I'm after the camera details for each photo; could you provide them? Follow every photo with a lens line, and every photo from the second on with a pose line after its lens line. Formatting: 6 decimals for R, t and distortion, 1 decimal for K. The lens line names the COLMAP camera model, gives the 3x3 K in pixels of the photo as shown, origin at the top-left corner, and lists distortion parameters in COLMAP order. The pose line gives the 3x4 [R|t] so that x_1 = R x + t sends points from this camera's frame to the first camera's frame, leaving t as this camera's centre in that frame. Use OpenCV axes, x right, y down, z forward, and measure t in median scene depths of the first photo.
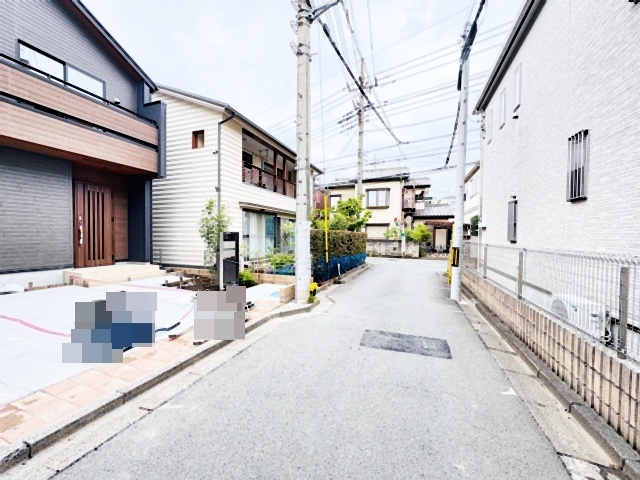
lens RADIAL K [[255.7, 0, 321.3], [0, 255.7, 241.5], [0, 0, 1]] dist [-0.001602, -0.000174]
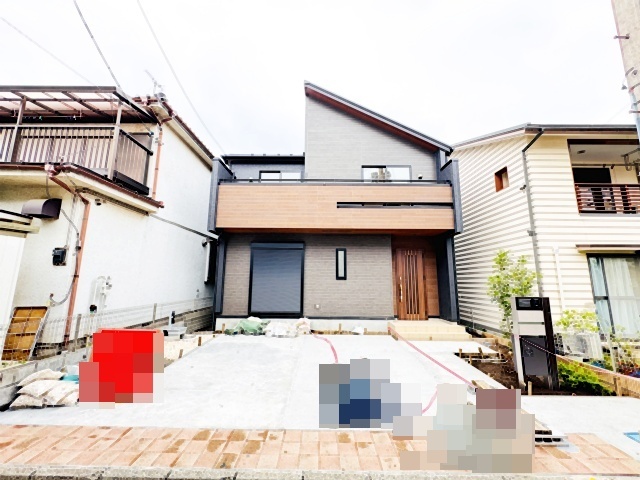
lens RADIAL K [[255.7, 0, 321.3], [0, 255.7, 241.5], [0, 0, 1]] dist [-0.001602, -0.000174]
pose [[0.333437, -0.149549, -0.930836, 0.090128], [-0.026558, 0.985457, -0.167837, -0.043200], [0.942398, 0.080684, 0.324616, 0.201013]]
